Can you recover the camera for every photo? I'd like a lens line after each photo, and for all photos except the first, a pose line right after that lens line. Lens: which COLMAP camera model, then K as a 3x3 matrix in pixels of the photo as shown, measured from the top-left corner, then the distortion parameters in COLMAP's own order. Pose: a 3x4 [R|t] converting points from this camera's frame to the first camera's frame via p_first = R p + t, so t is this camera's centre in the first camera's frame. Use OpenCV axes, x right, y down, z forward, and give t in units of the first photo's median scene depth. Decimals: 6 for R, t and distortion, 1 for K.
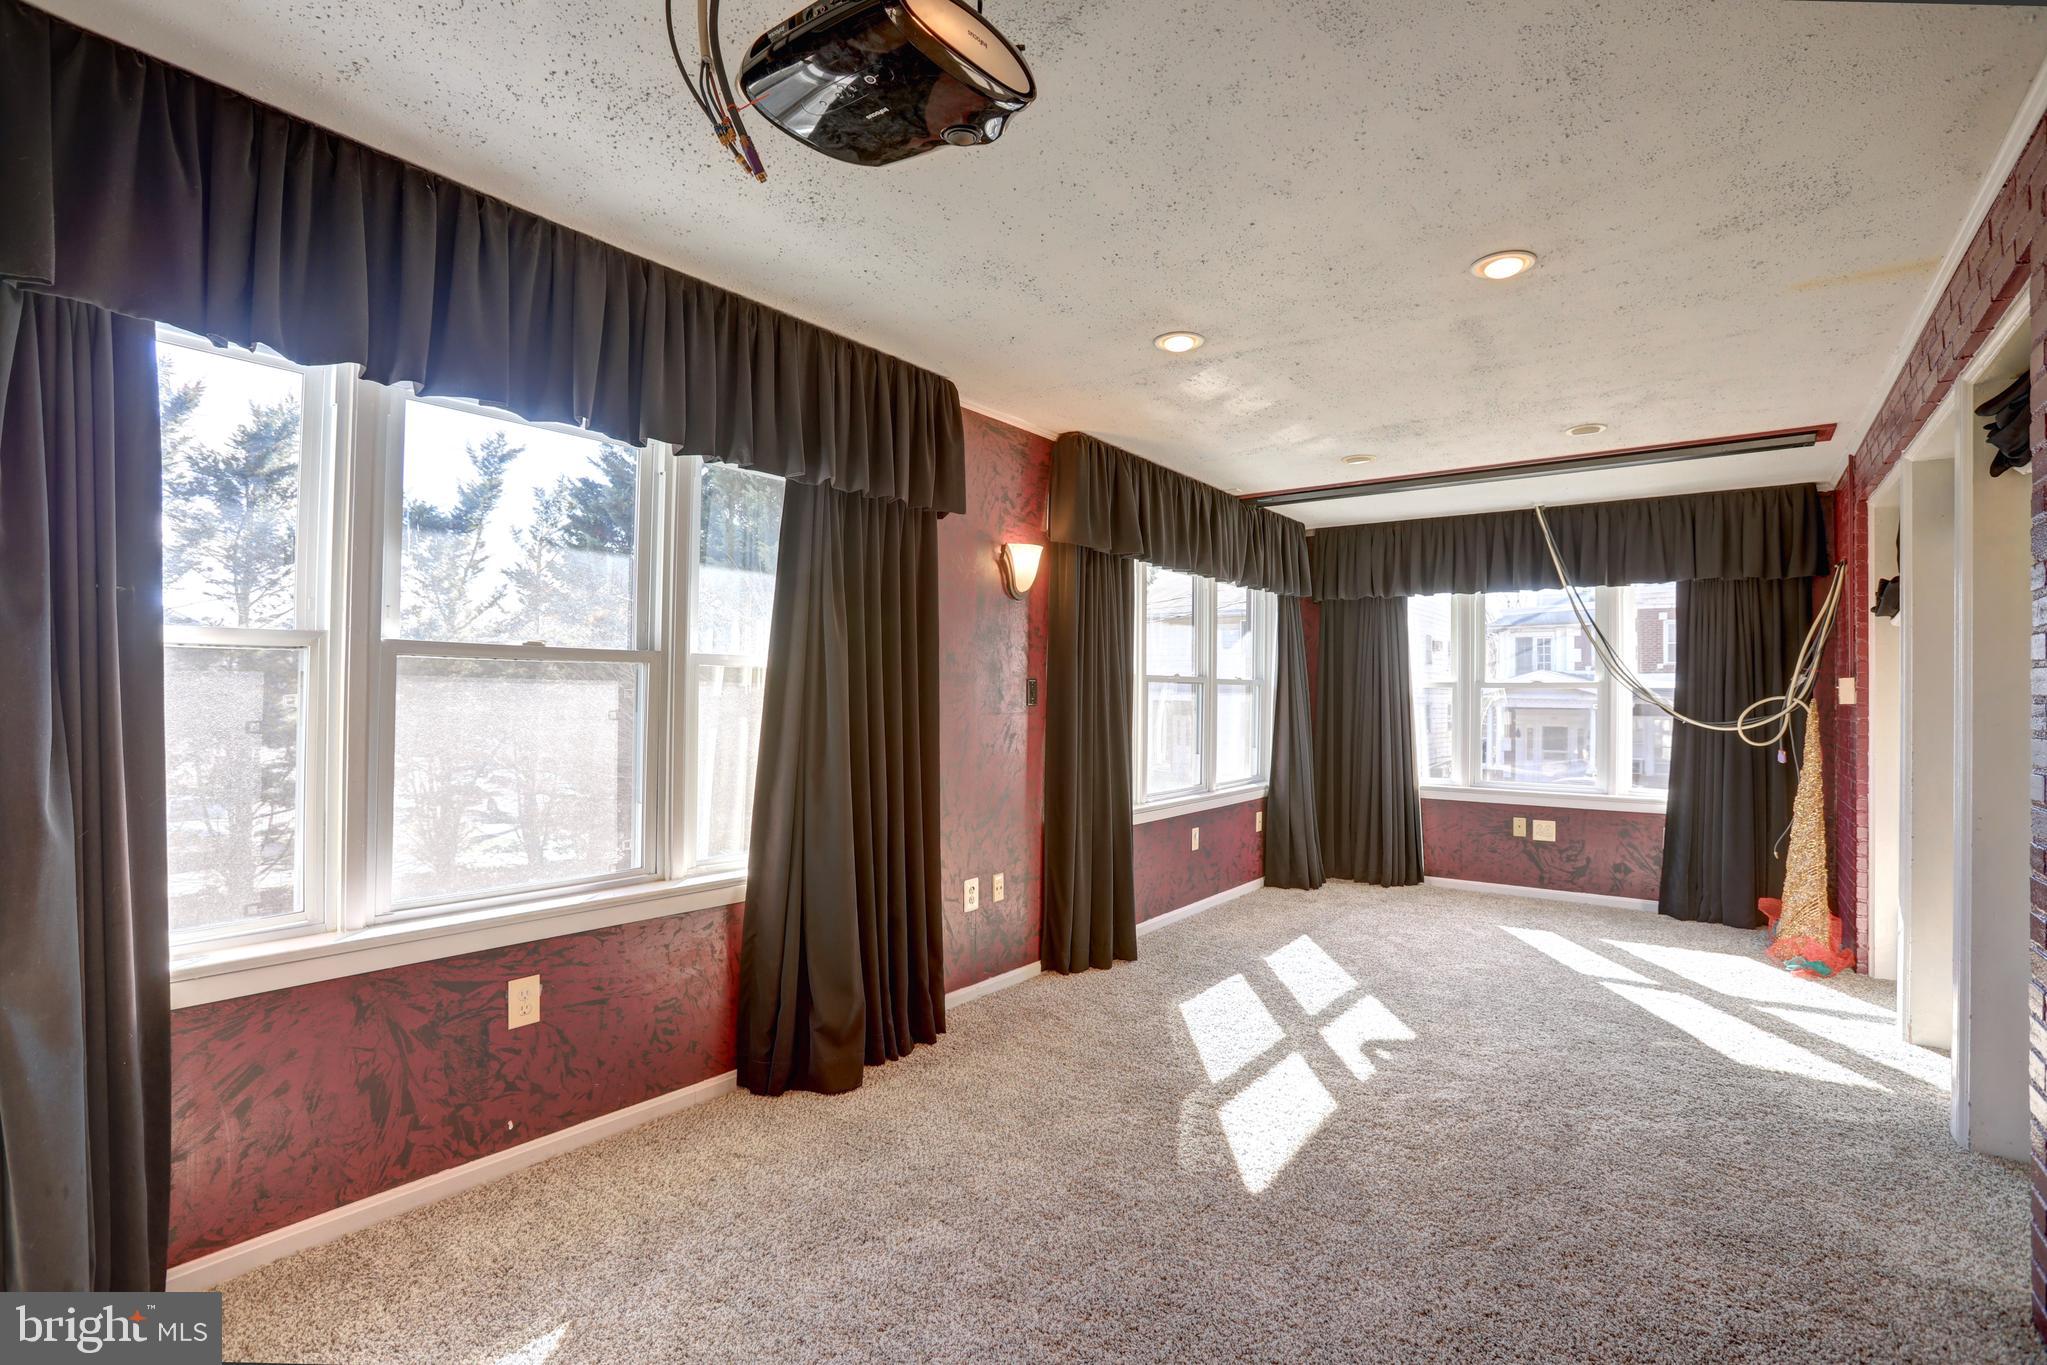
lens RADIAL K [[934.2, 0, 1023.4], [0, 934.2, 676.4], [0, 0, 1]] dist [-0.081098, 0.036288]
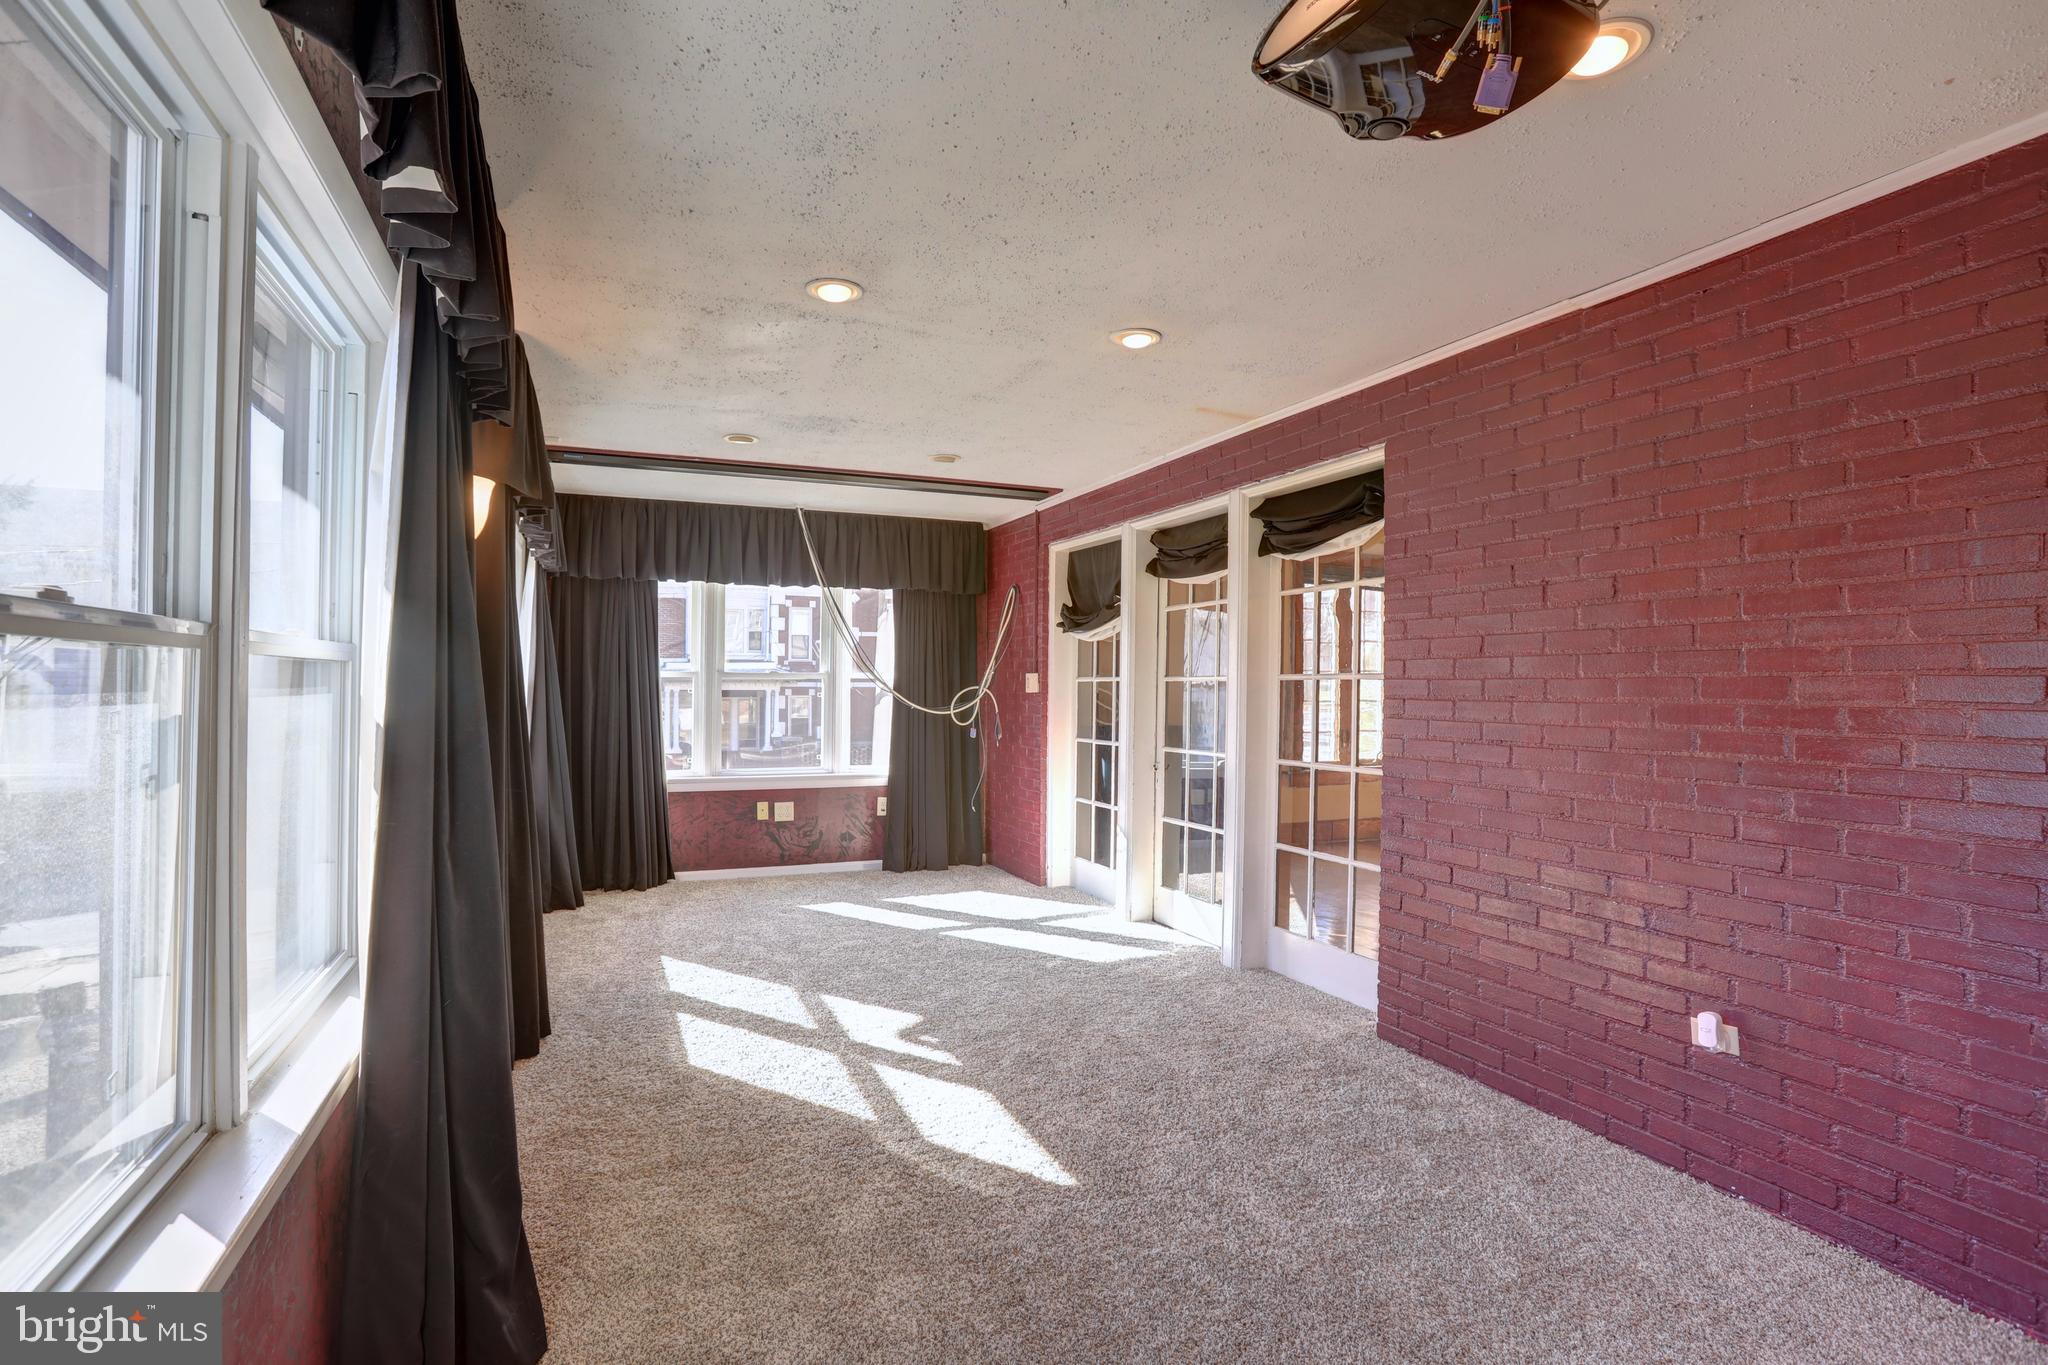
lens RADIAL K [[980.9, 0, 983.9], [0, 980.9, 678.0], [0, 0, 1]] dist [-0.077340, 0.035891]
pose [[0.505881, -0.001331, 0.862602, -0.385452], [-0.019294, 0.999731, 0.012857, -0.008495], [-0.862387, -0.023147, 0.505719, 0.288139]]
